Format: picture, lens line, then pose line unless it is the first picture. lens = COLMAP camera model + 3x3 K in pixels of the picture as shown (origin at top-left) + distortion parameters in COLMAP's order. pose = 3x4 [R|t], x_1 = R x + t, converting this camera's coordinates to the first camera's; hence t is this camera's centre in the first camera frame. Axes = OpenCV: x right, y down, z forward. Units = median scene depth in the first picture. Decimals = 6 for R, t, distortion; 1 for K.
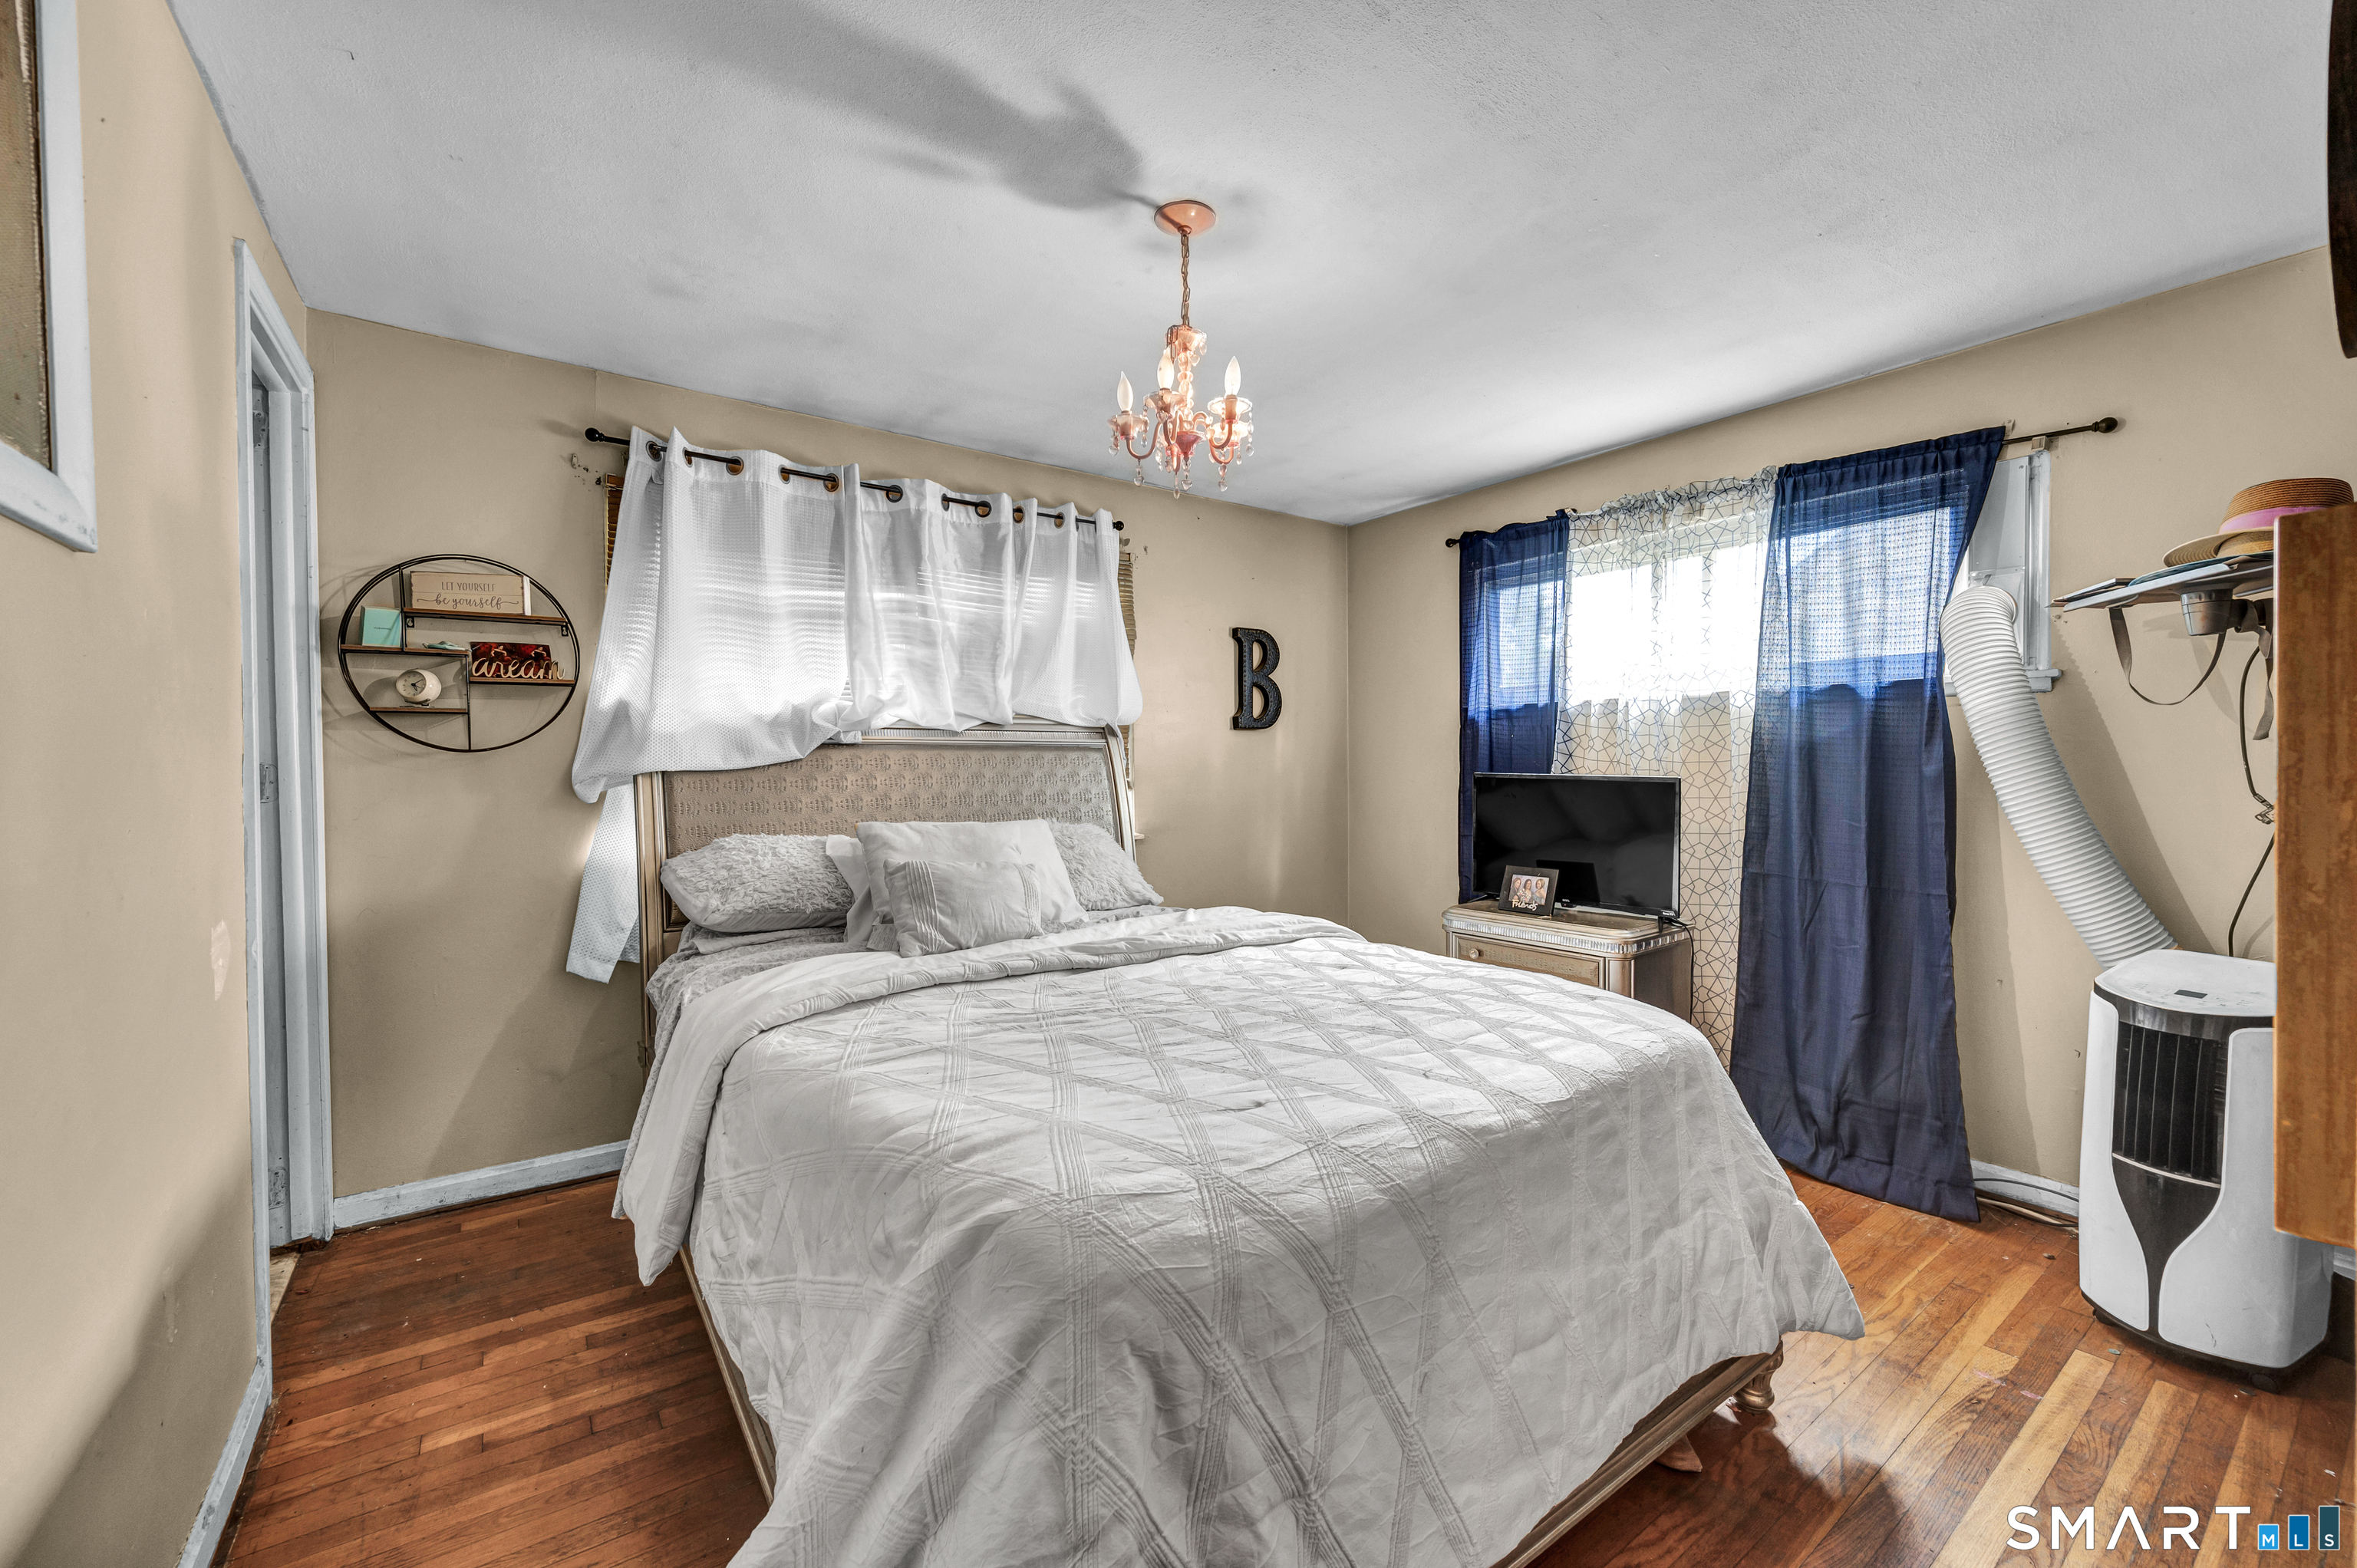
lens RADIAL K [[953.7, 0, 1183.8], [0, 953.7, 794.0], [0, 0, 1]] dist [0.001421, 0.000127]
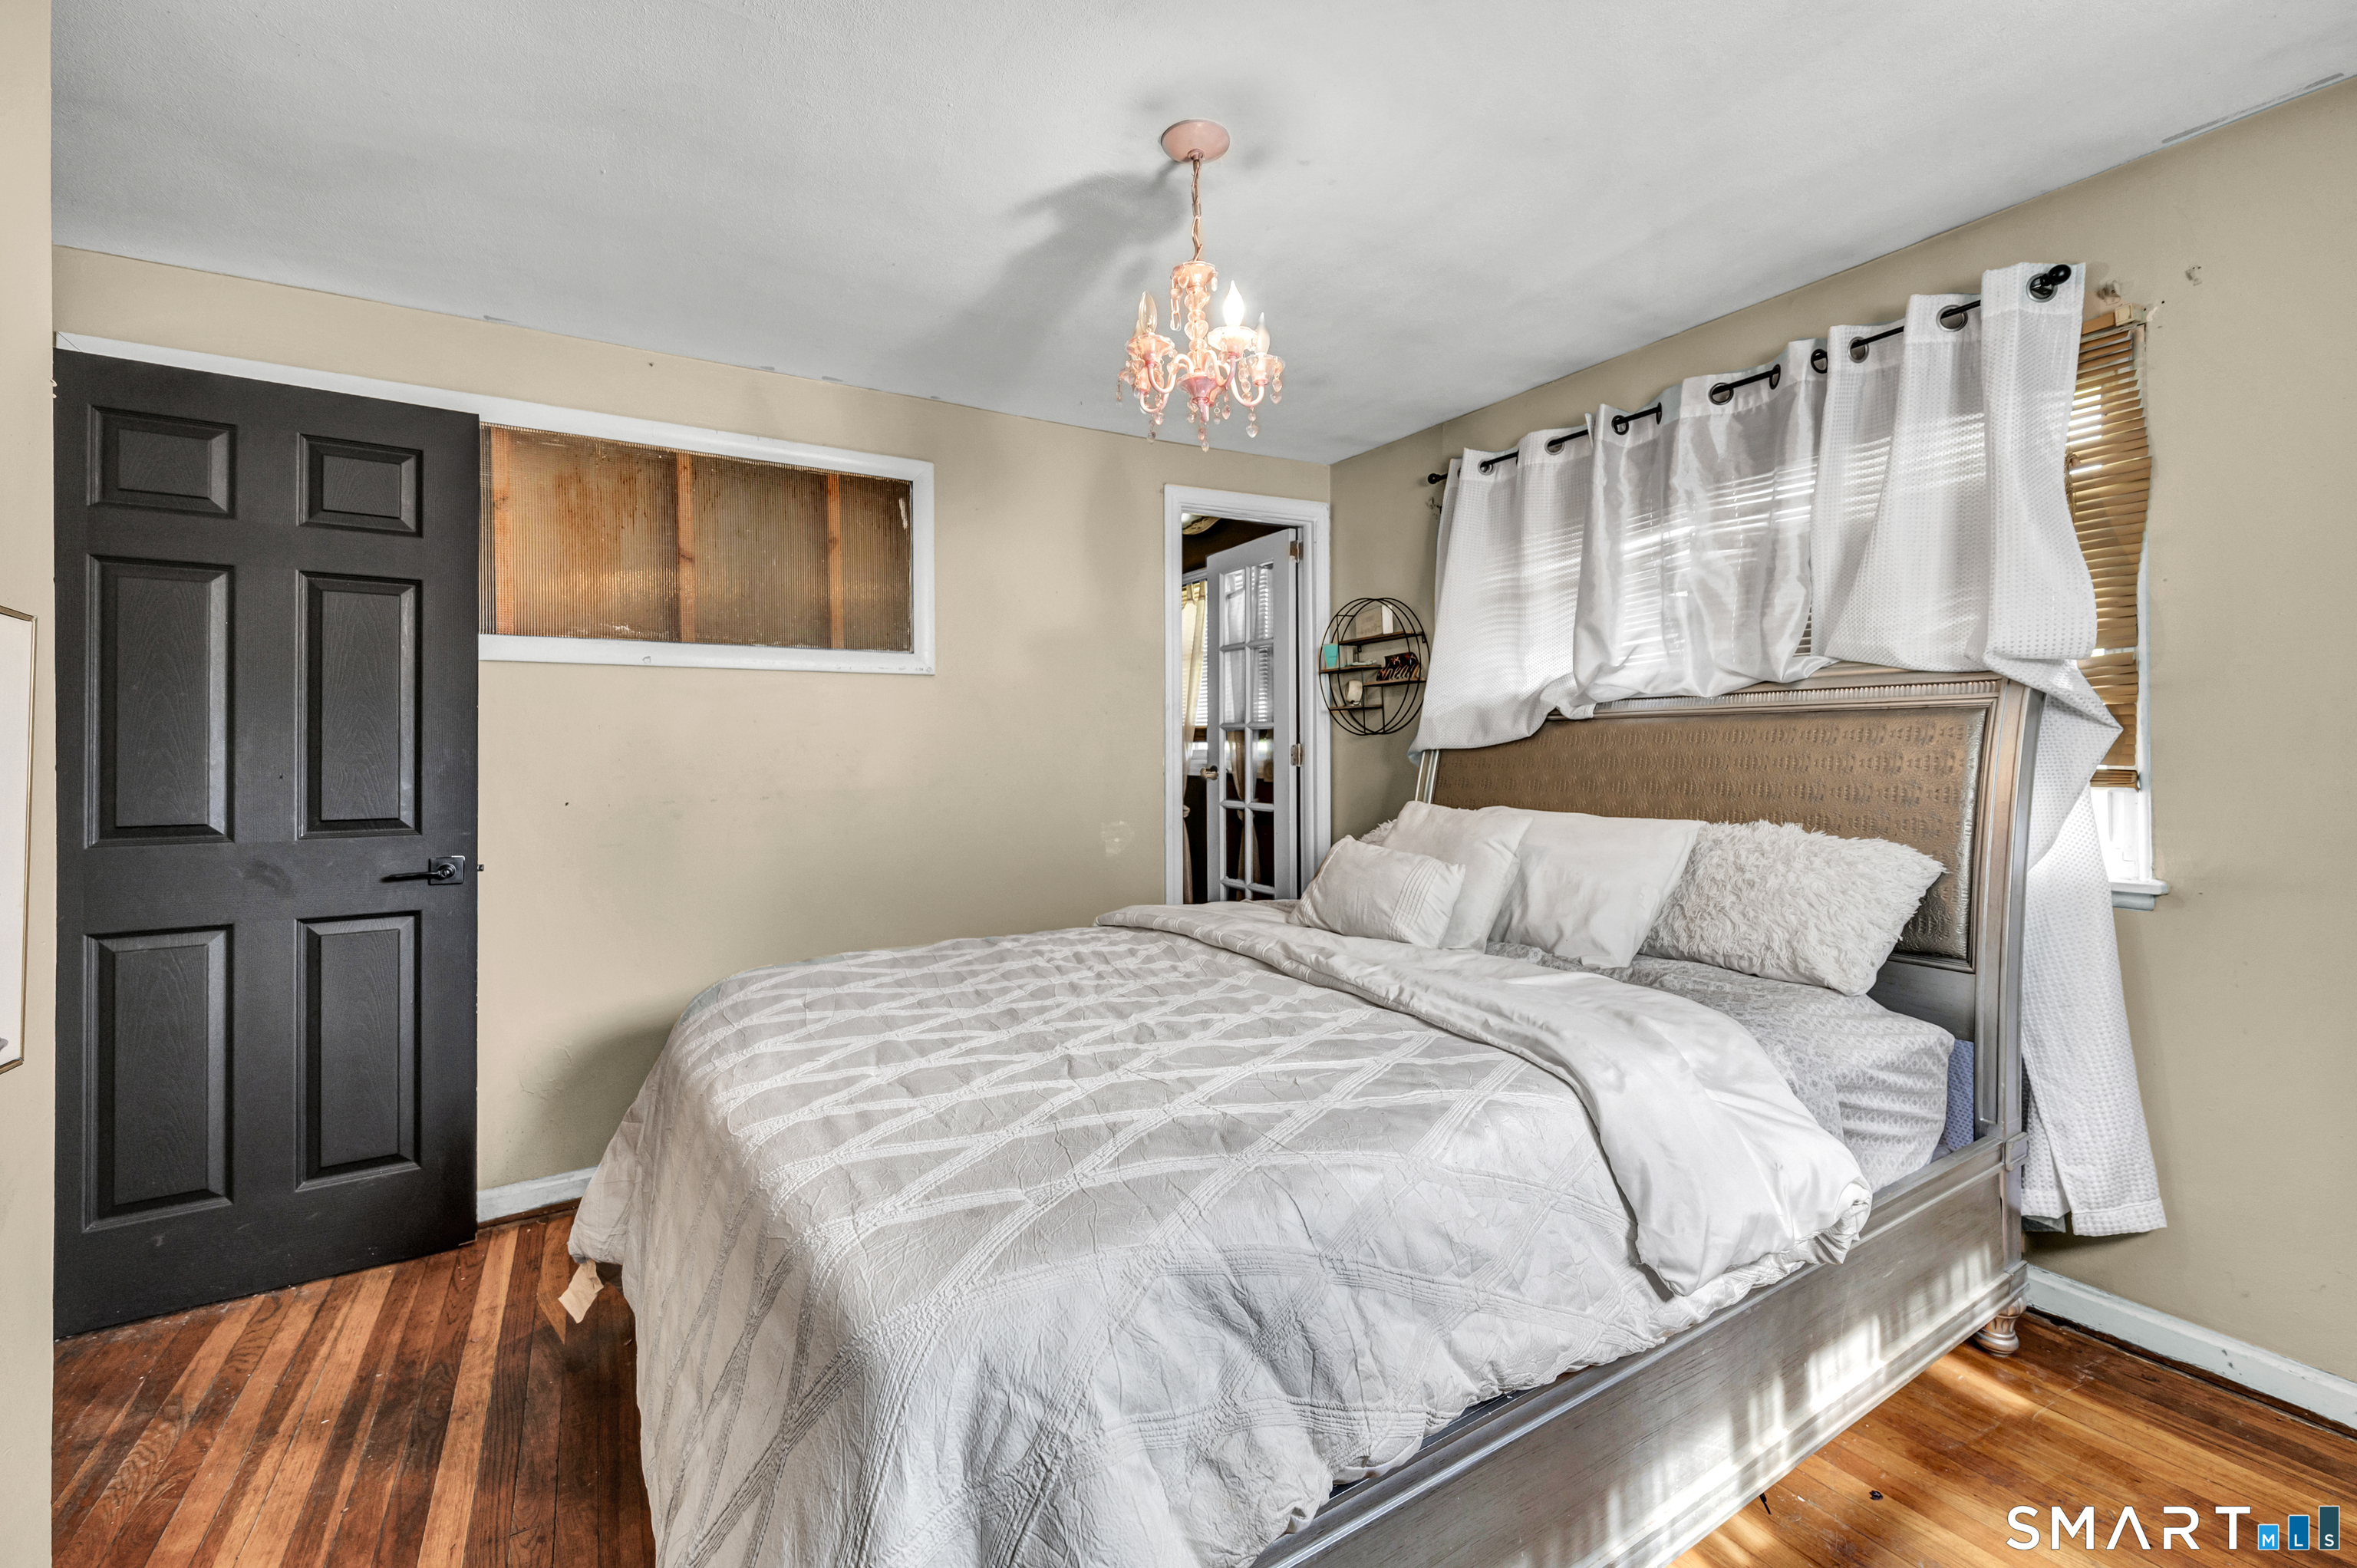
lens RADIAL K [[967.6, 0, 1182.2], [0, 967.6, 743.6], [0, 0, 1]] dist [-0.000685, -0.000062]
pose [[-0.072882, 0.002132, -0.997338, 0.637678], [-0.018737, 0.999818, 0.003506, -0.027563], [0.997165, 0.018943, -0.072829, 0.742685]]
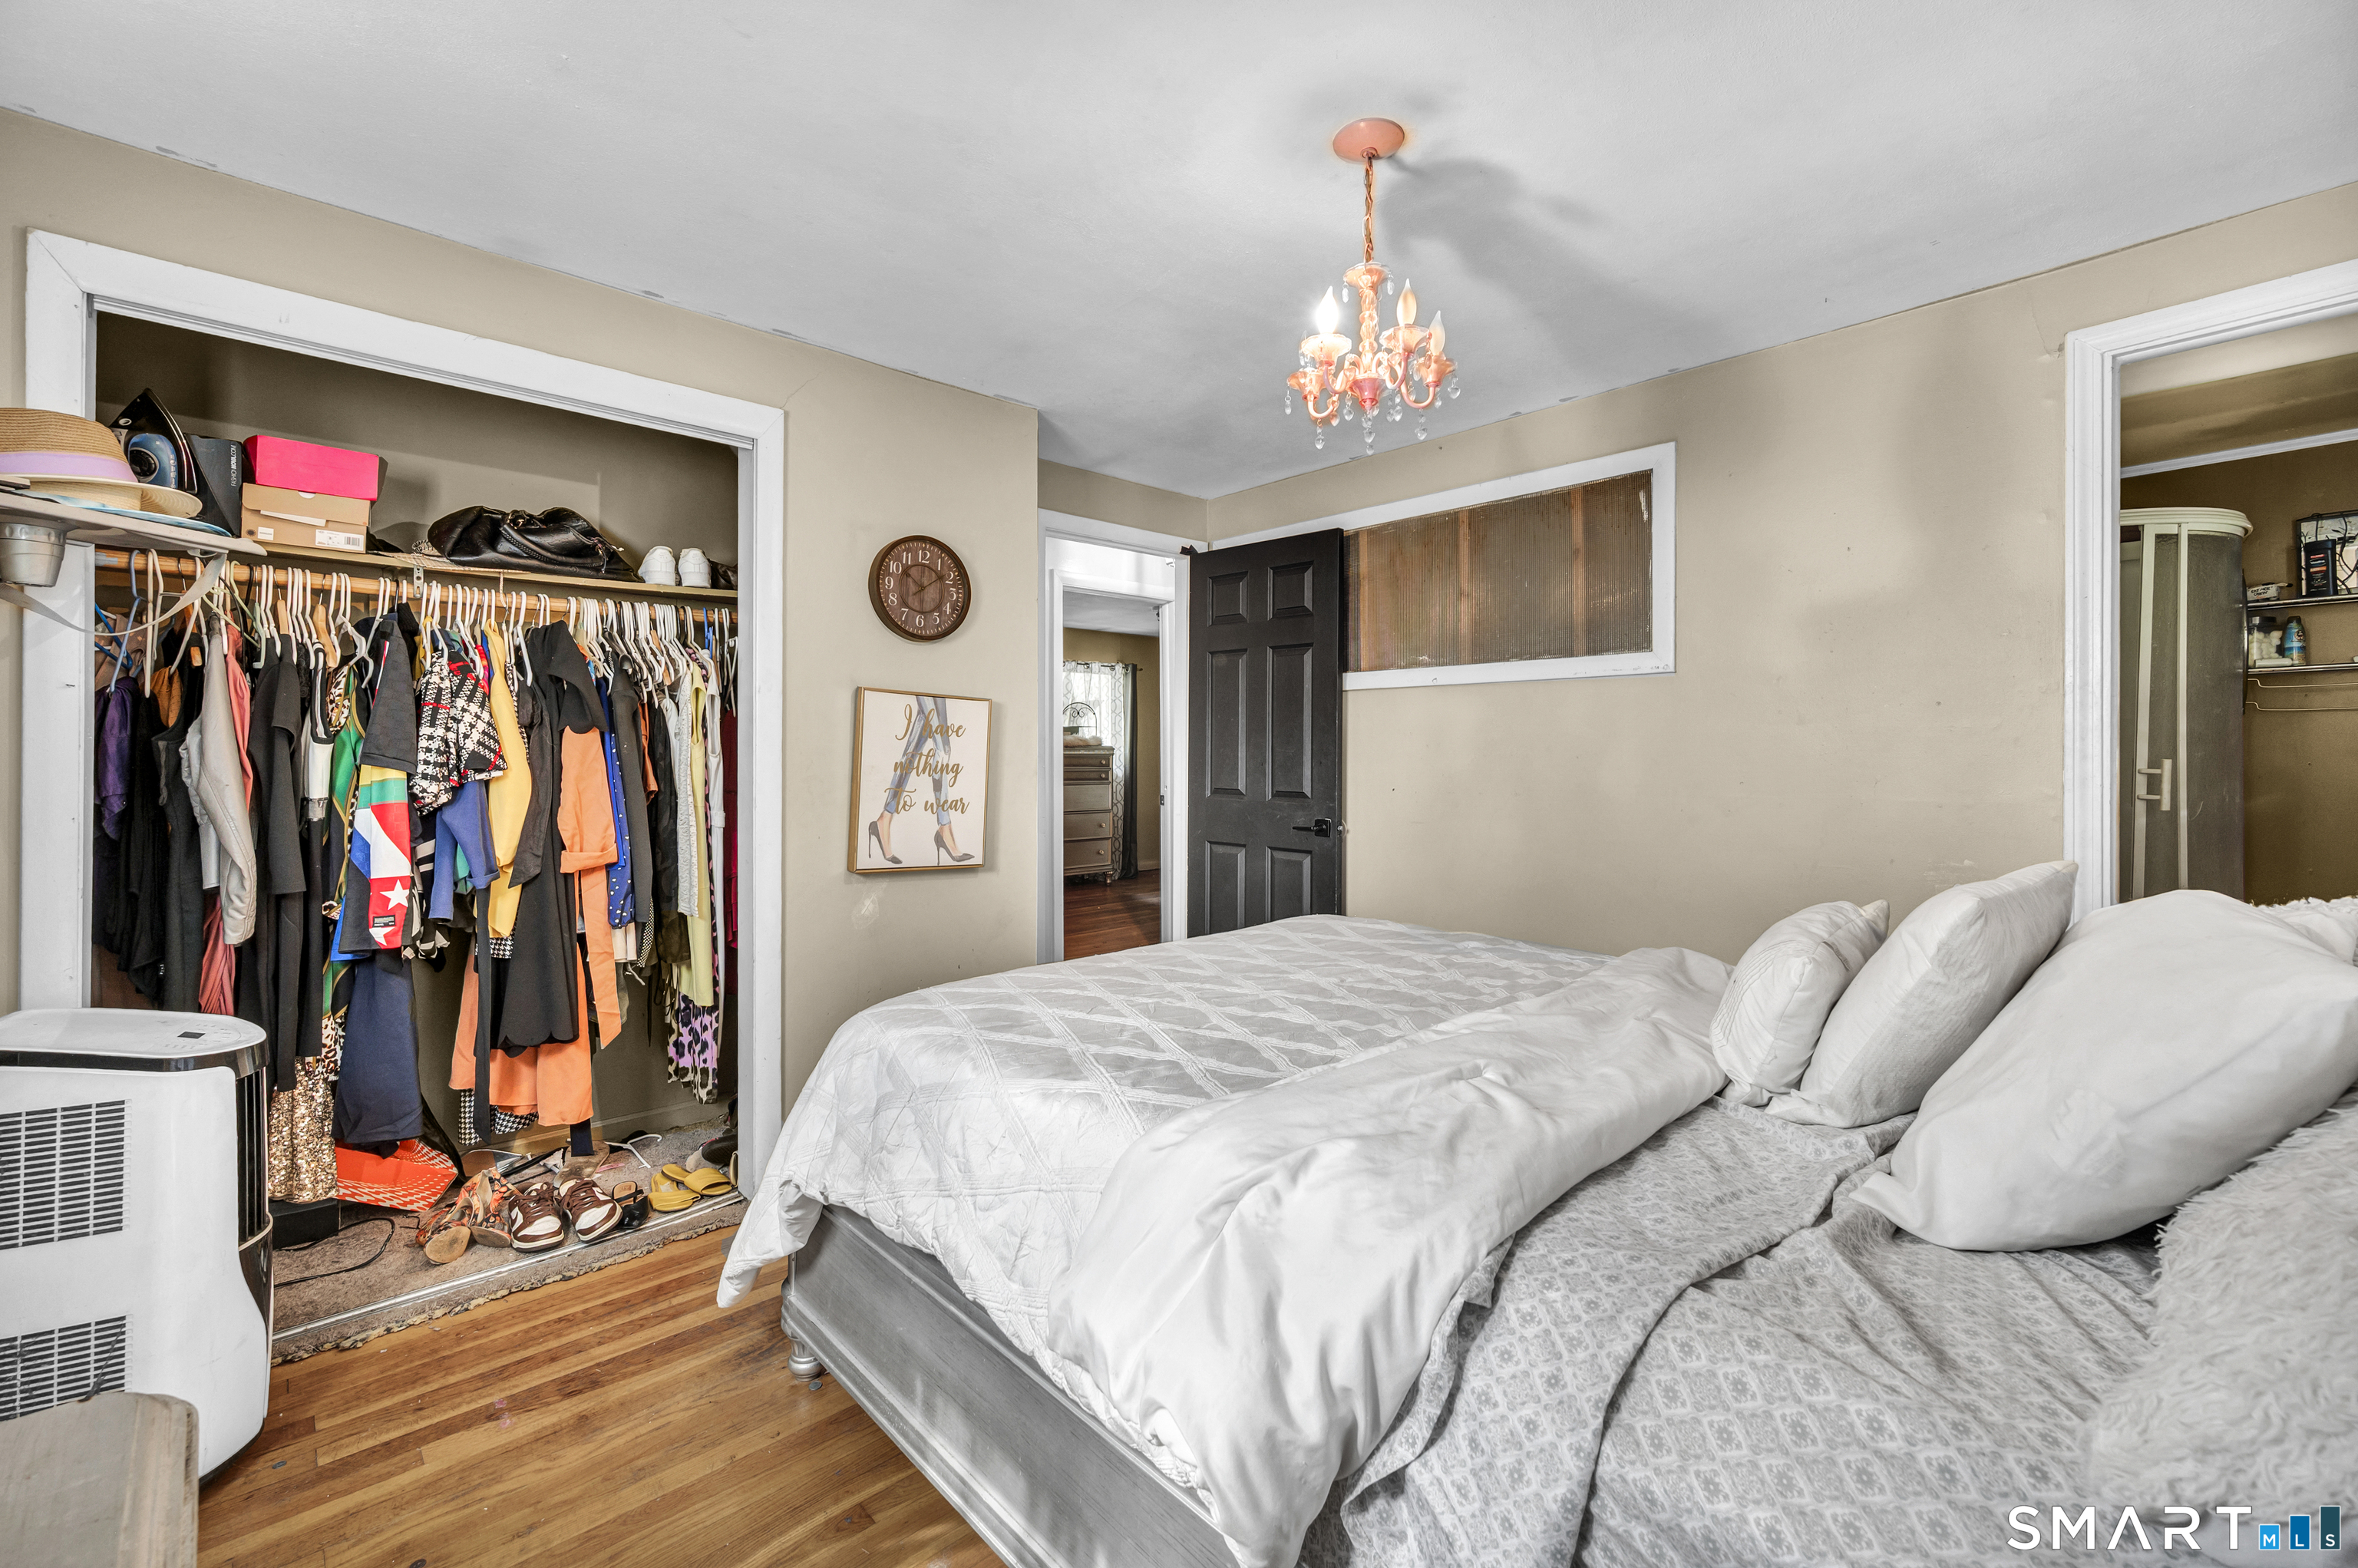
lens RADIAL K [[968.0, 0, 1182.7], [0, 968.0, 743.6], [0, 0, 1]] dist [-0.000685, -0.000062]
pose [[-0.990864, 0.001718, -0.134852, 0.208947], [-0.000692, 0.999841, 0.017821, -0.039654], [0.134862, 0.017751, -0.990705, 1.308422]]
